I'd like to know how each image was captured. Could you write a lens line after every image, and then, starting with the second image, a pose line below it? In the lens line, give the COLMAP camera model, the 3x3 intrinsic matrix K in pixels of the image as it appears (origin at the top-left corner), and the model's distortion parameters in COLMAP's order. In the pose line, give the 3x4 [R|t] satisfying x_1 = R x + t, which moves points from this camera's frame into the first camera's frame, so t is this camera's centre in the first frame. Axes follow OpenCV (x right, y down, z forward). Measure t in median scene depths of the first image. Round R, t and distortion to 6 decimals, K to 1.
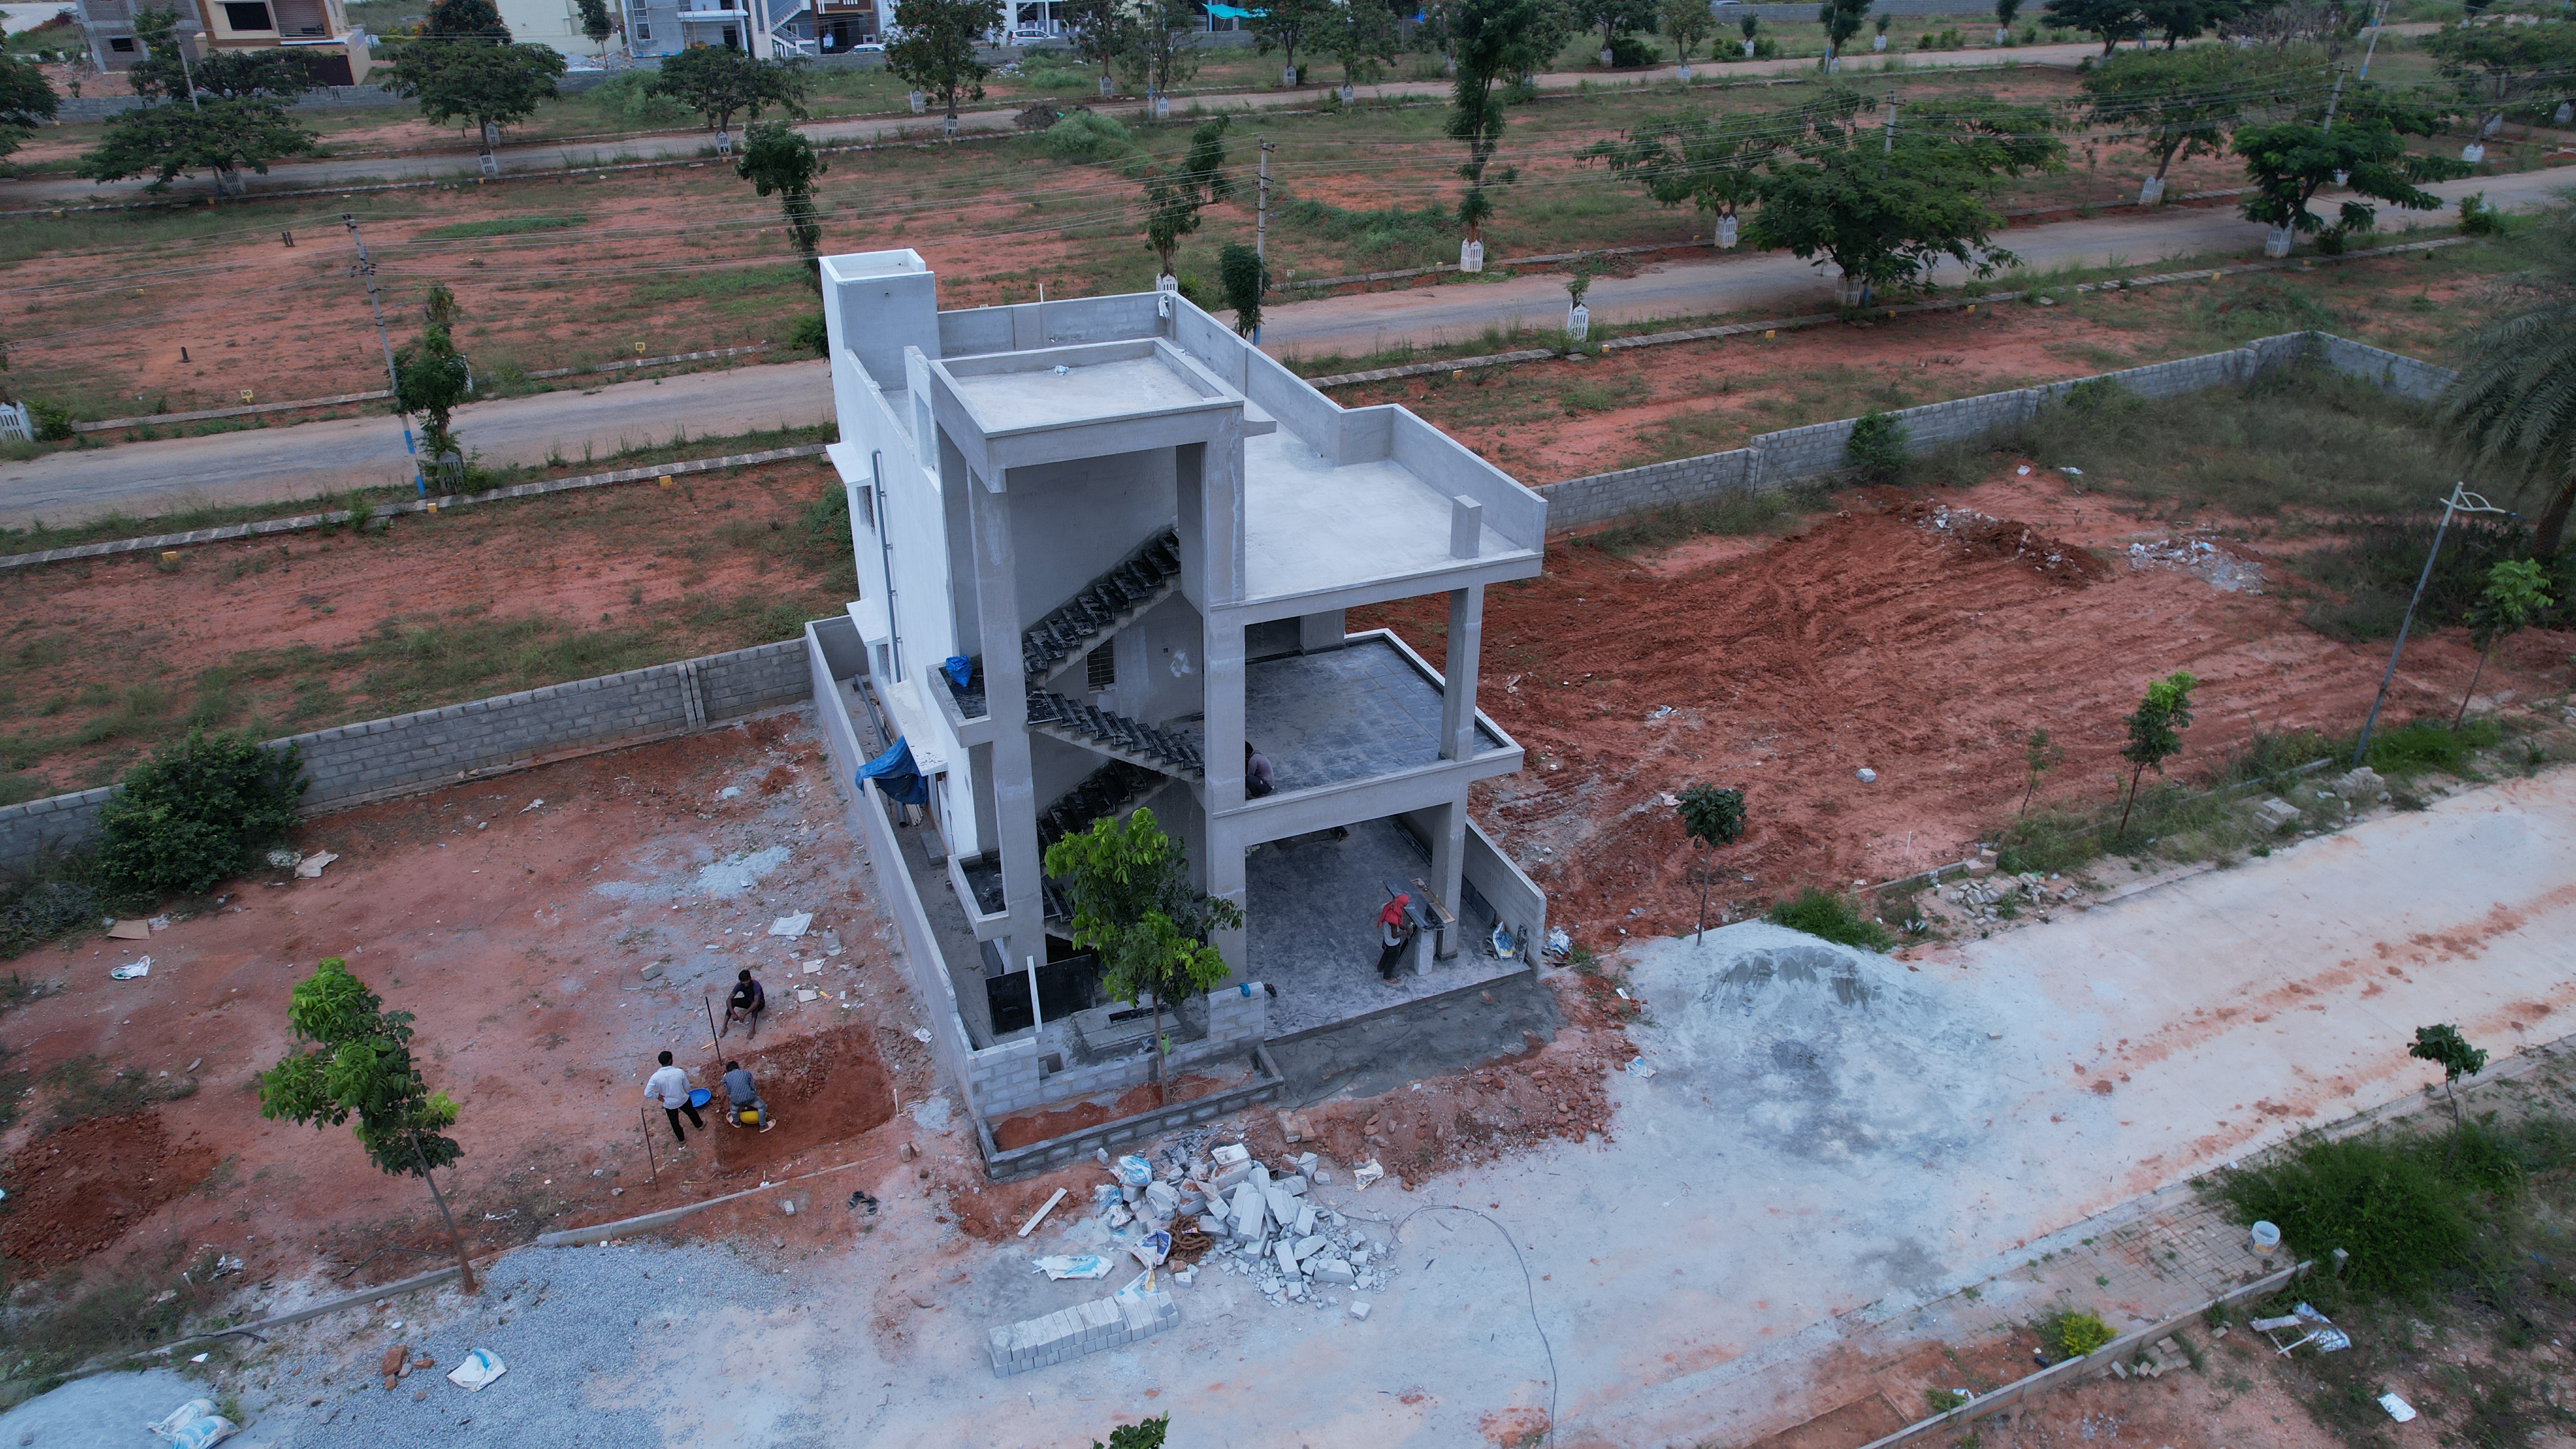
lens RADIAL K [[1653.9, 0, 1300.5], [0, 1653.9, 732.9], [0, 0, 1]] dist [-0.083031, 0.071880]
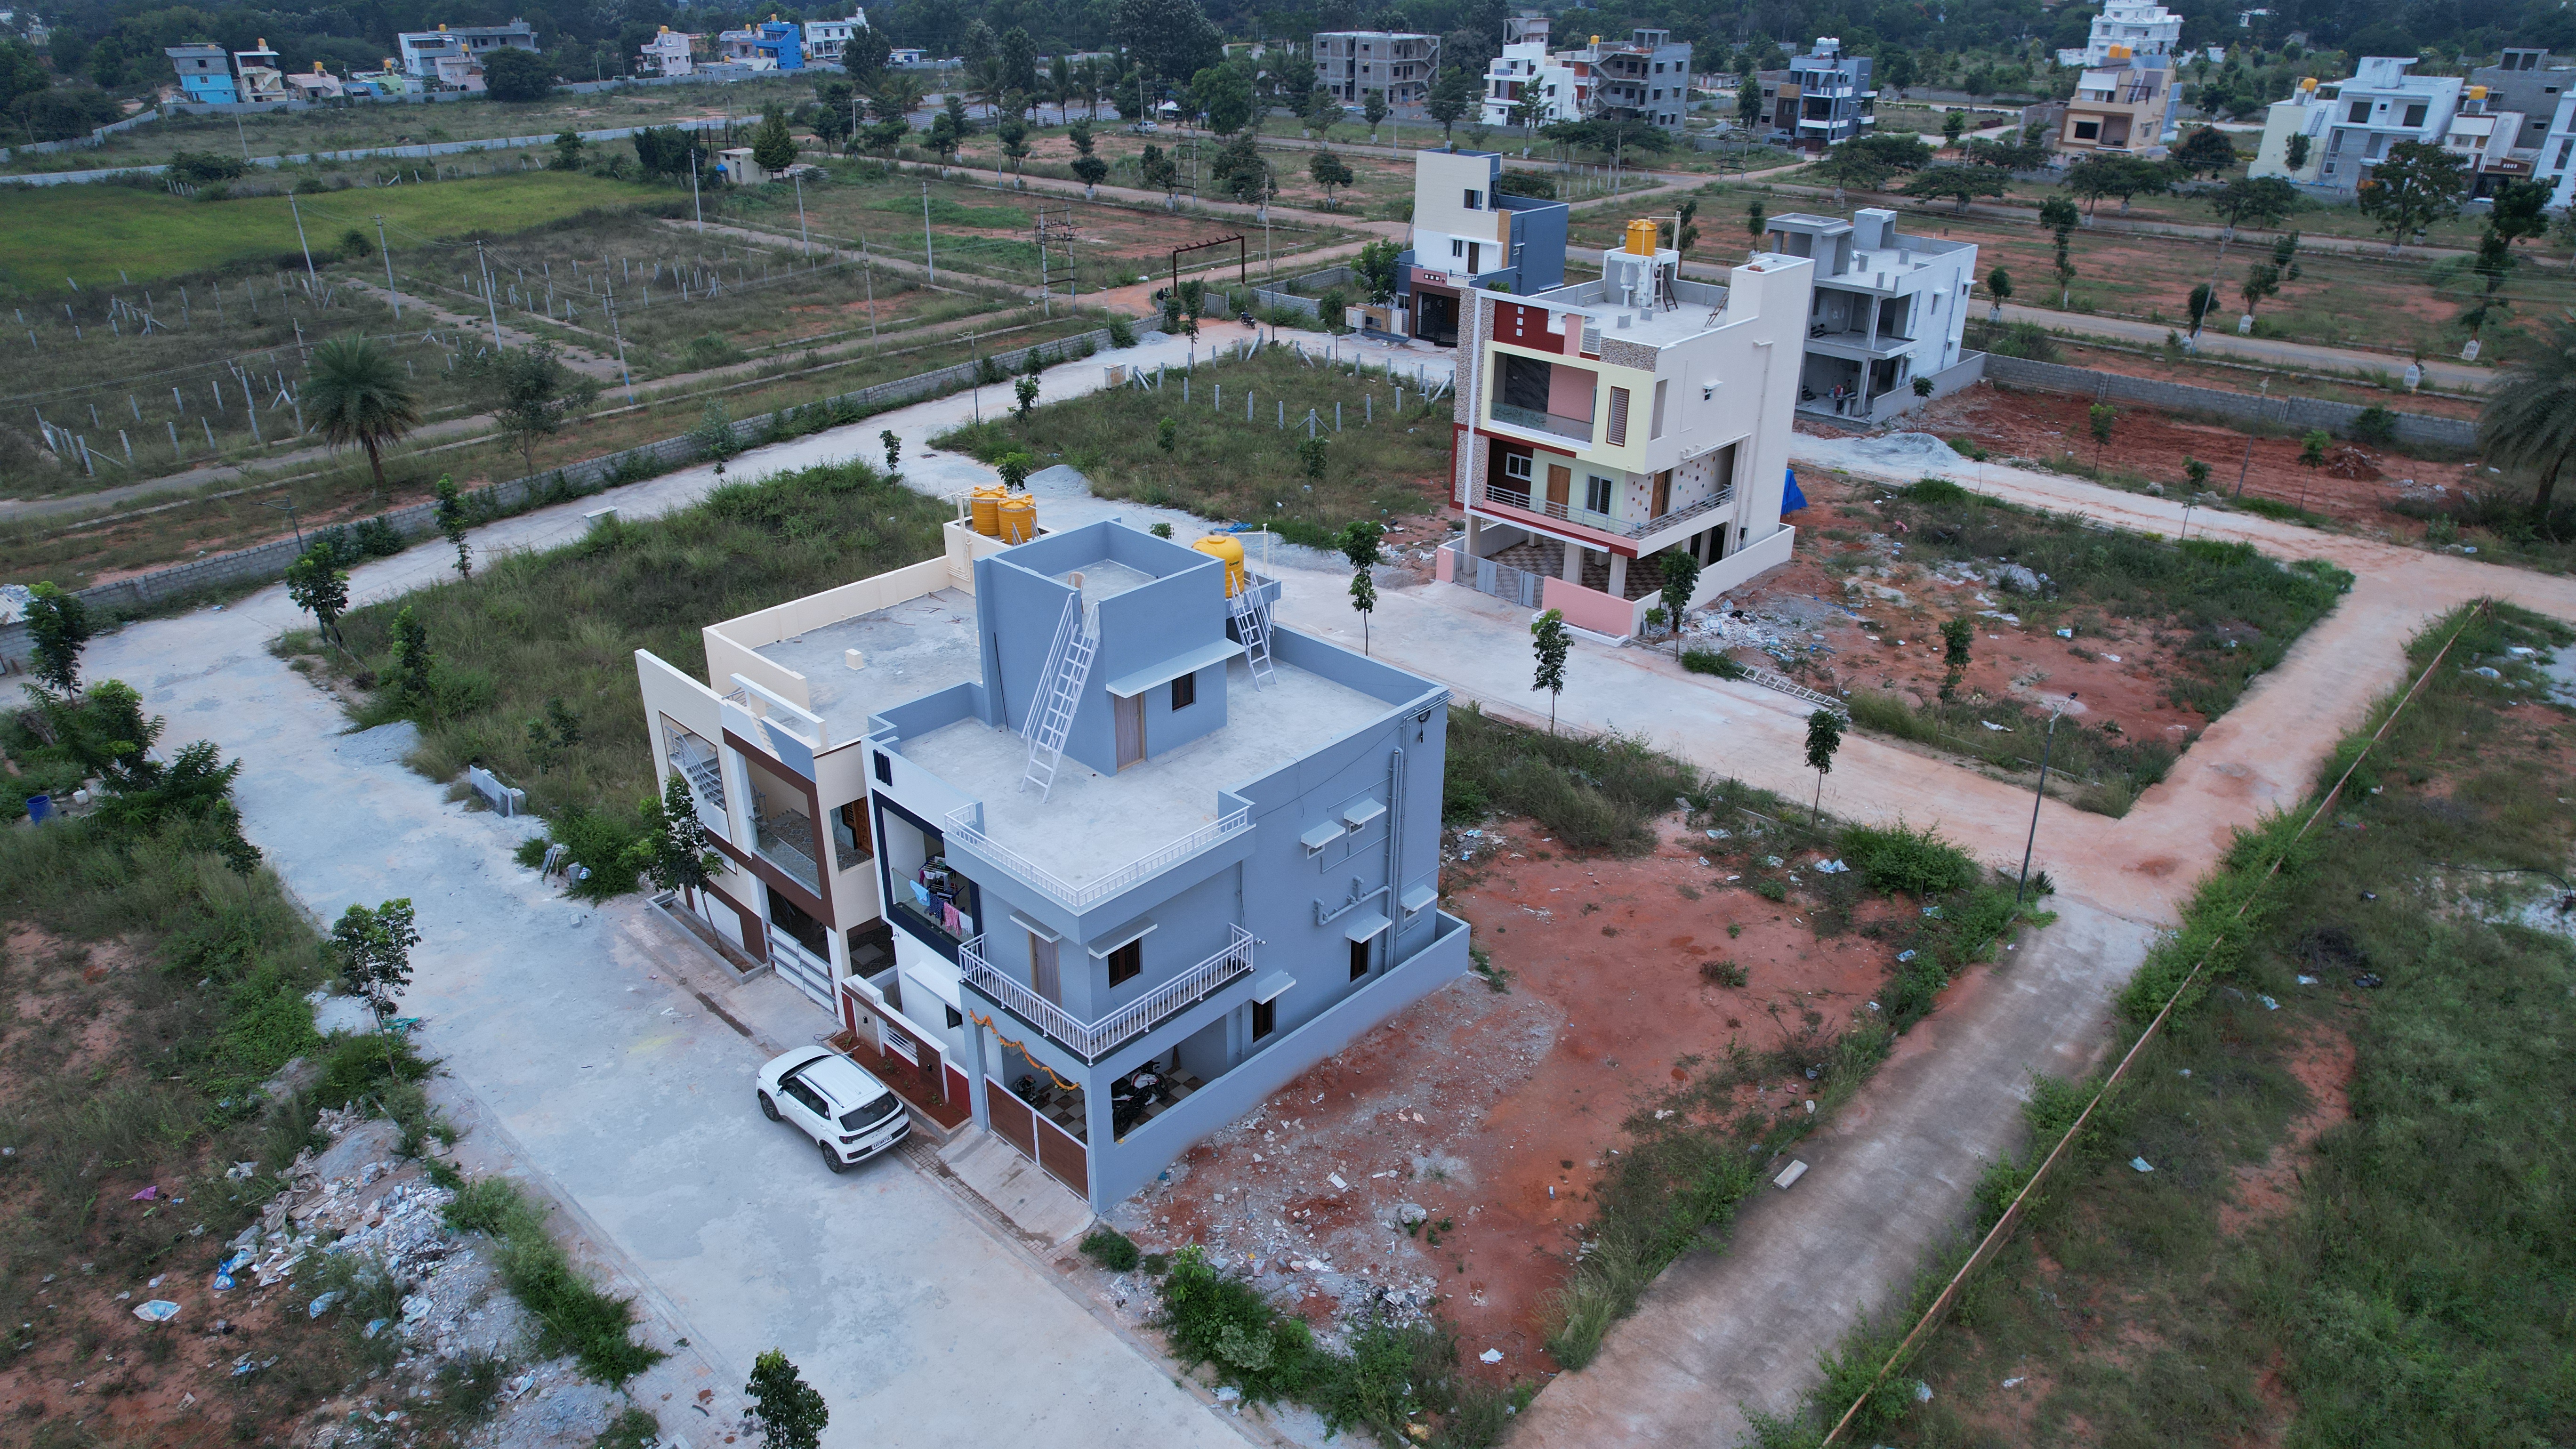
lens RADIAL K [[1653.9, 0, 1288.0], [0, 1653.9, 727.5], [0, 0, 1]] dist [-0.083031, 0.071880]
pose [[0.408291, 0.391482, -0.824646, 1.526066], [-0.444217, 0.874403, 0.195166, 0.323304], [0.797477, 0.286637, 0.530914, -0.883865]]
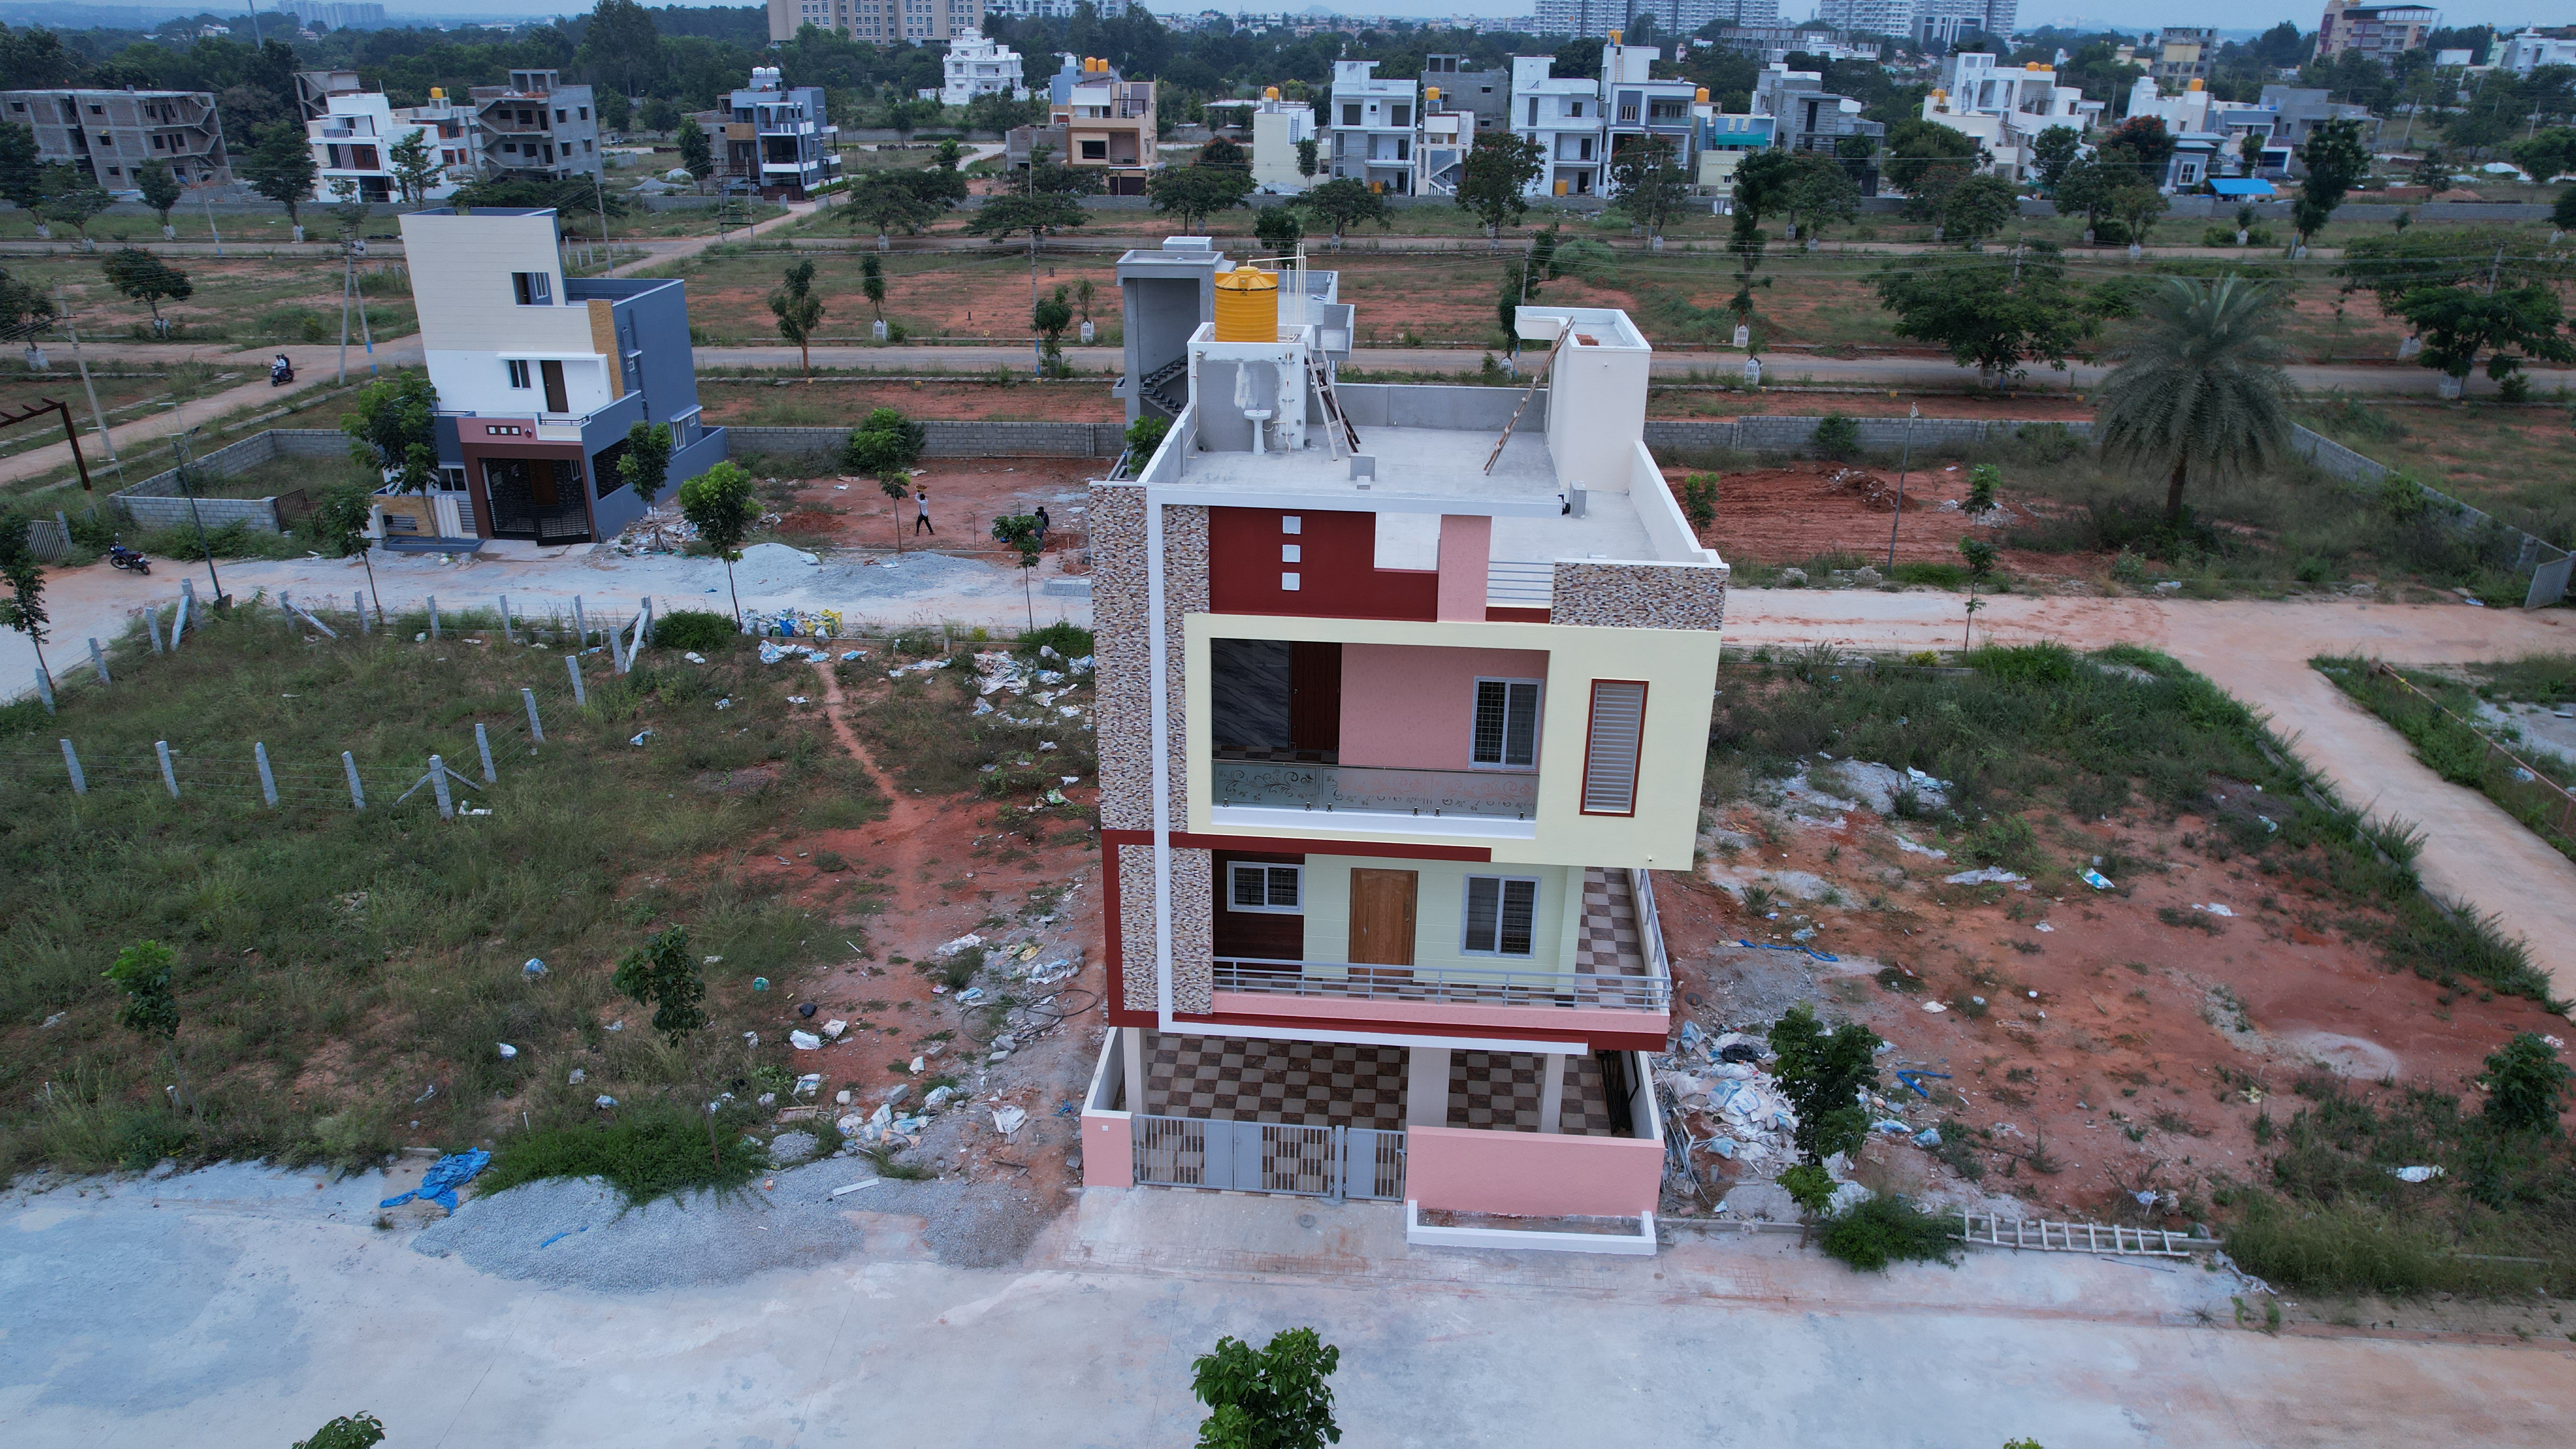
lens RADIAL K [[1653.9, 0, 1283.3], [0, 1653.9, 731.4], [0, 0, 1]] dist [-0.083031, 0.071880]
pose [[0.888260, 0.182030, -0.421734, 0.598033], [-0.223354, 0.973440, -0.050271, 0.289997], [0.401382, 0.138850, 0.905325, -0.565604]]
